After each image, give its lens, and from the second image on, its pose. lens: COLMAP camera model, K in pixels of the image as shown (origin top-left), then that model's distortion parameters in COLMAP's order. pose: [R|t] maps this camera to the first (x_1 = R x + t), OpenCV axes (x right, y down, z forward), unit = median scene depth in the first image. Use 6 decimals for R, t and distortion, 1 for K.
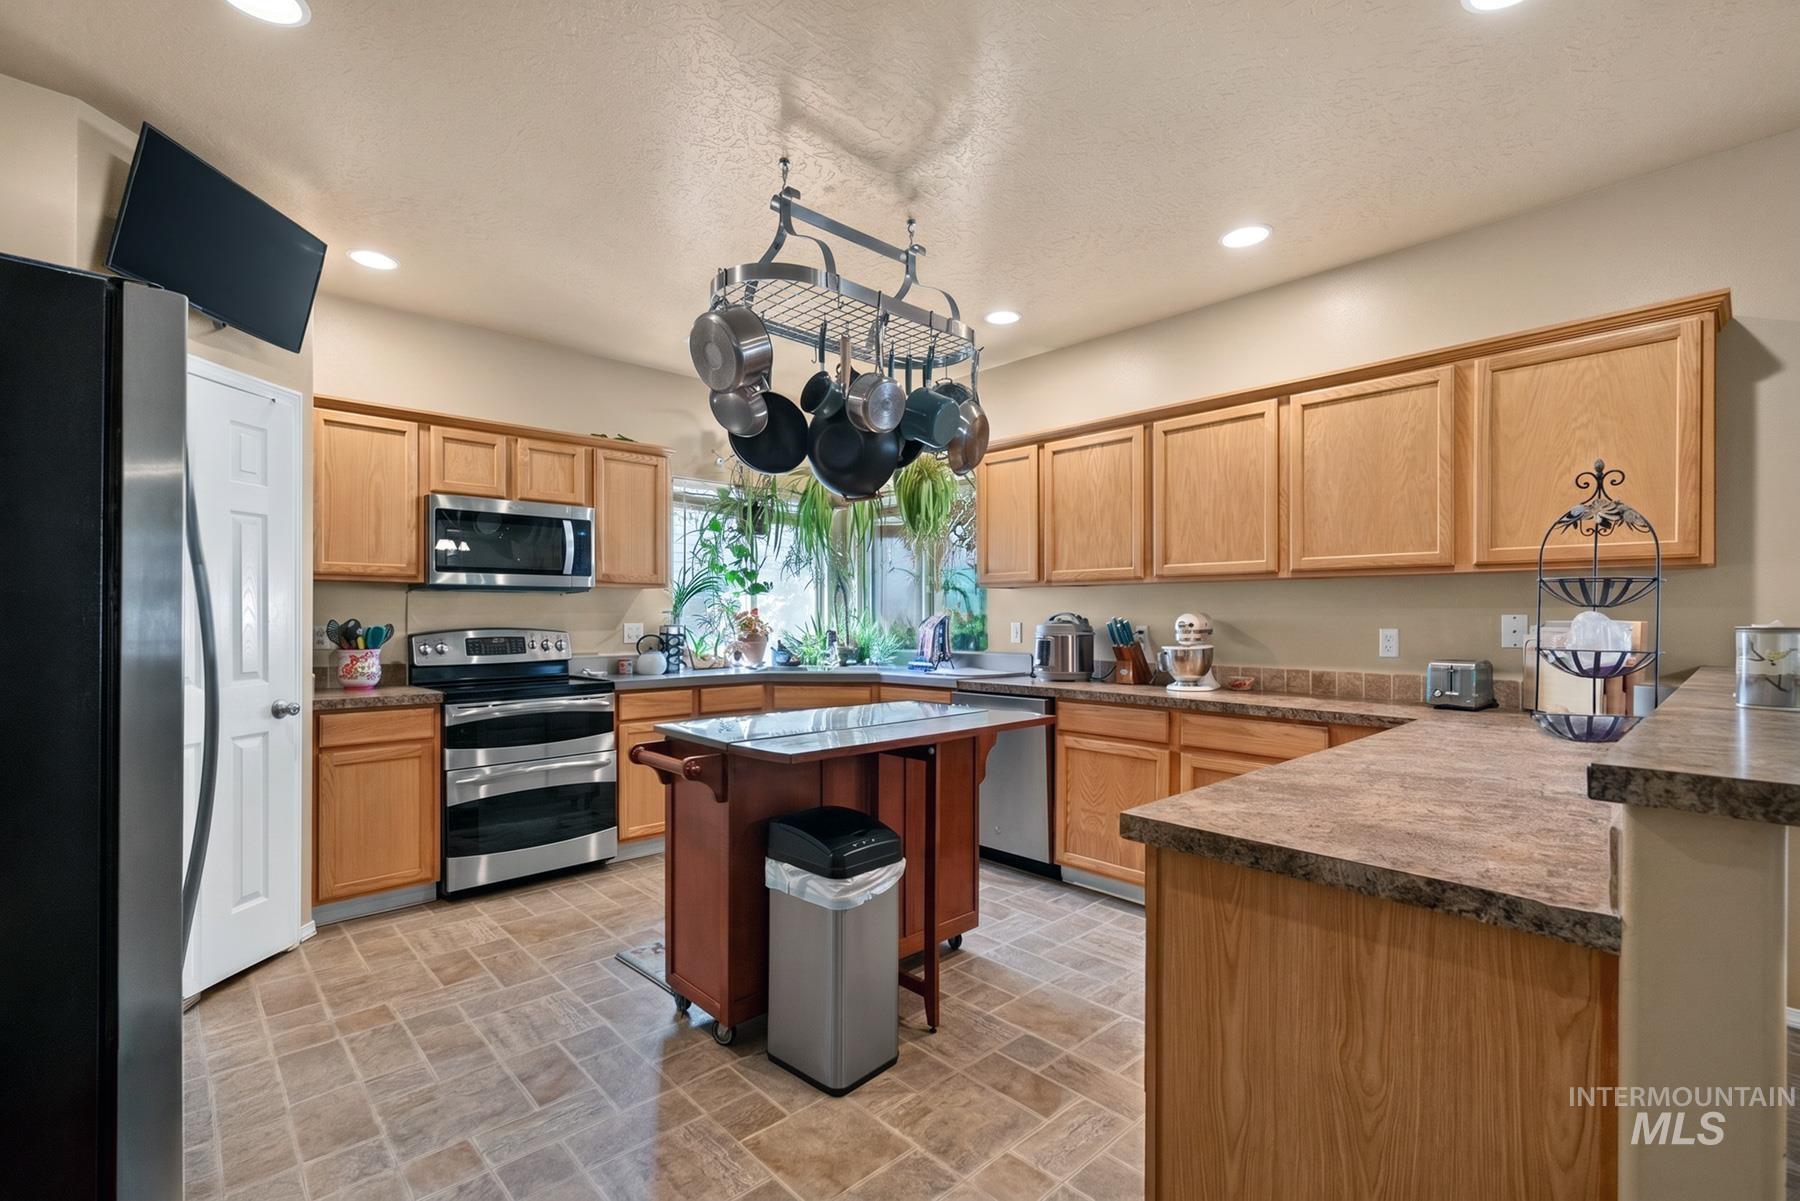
lens RADIAL K [[826.3, 0, 891.2], [0, 826.3, 602.0], [0, 0, 1]] dist [0.003397, 0.001532]
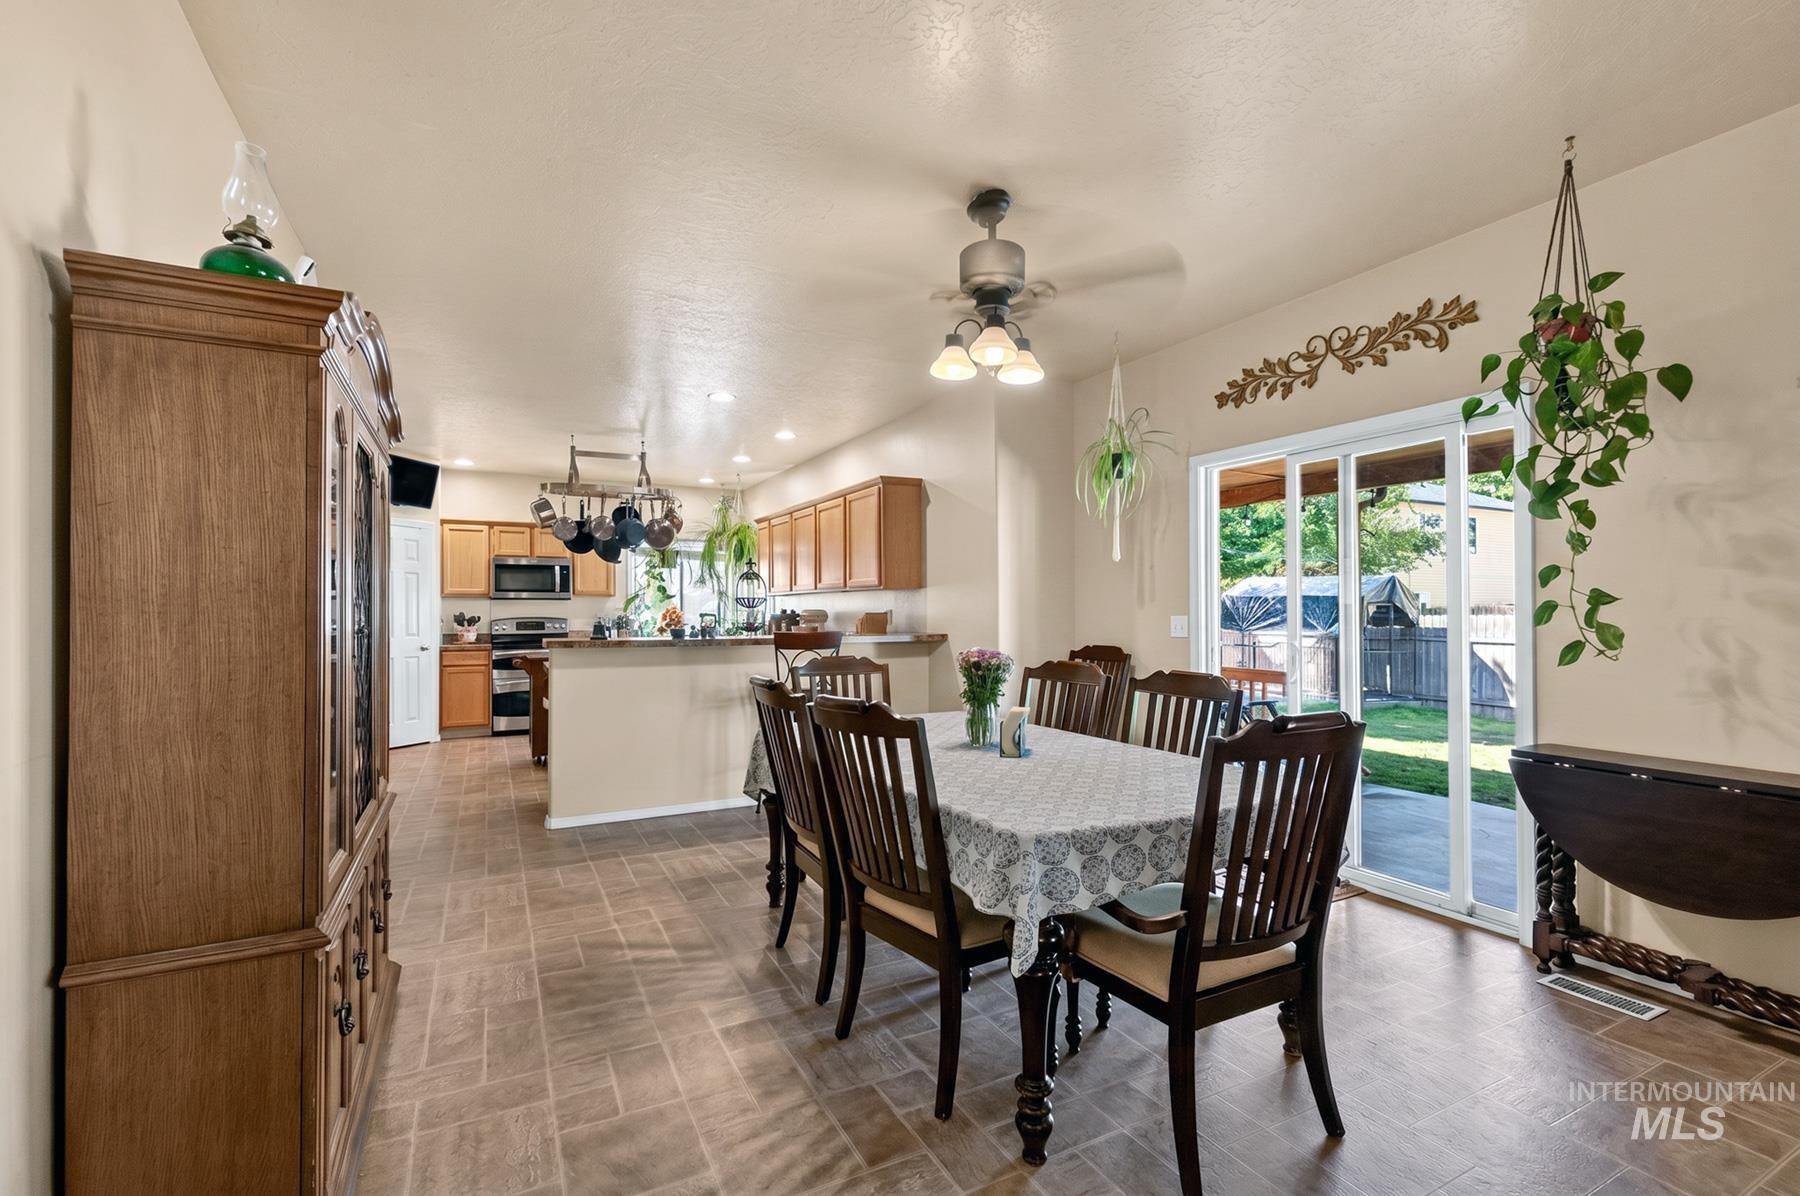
lens RADIAL K [[826.3, 0, 896.2], [0, 826.3, 598.7], [0, 0, 1]] dist [0.003397, 0.001532]
pose [[0.951199, -0.008561, -0.308458, 1.158950], [0.009208, 0.999957, 0.000644, -0.010007], [0.308440, -0.003453, 0.951238, -0.785690]]
